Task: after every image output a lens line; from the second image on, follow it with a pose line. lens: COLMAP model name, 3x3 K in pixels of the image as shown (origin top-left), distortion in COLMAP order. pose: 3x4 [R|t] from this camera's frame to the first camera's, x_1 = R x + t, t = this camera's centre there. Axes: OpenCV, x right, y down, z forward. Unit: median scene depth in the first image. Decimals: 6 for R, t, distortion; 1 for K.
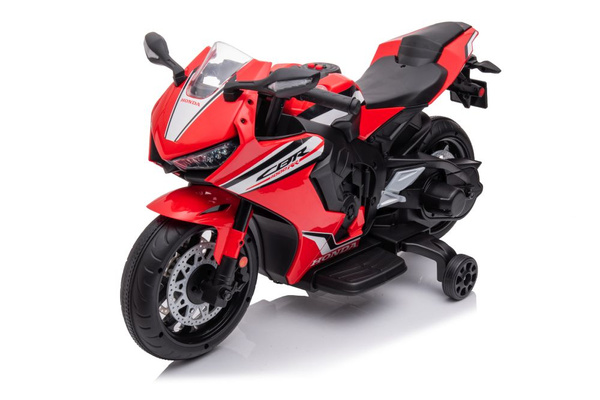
lens RADIAL K [[991.2, 0, 300.0], [0, 991.2, 200.0], [0, 0, 1]] dist [0.164163, -0.003969]
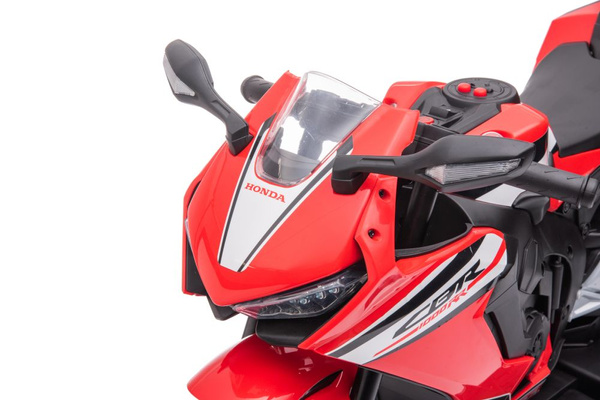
lens RADIAL K [[1216.1, 0, 300.0], [0, 1216.1, 200.0], [0, 0, 1]] dist [0.367519, -0.072235]
pose [[0.999714, -0.023829, 0.002167, -0.089338], [0.023631, 0.997482, 0.066871, -0.130759], [-0.003755, -0.066800, 0.997759, 0.344659]]
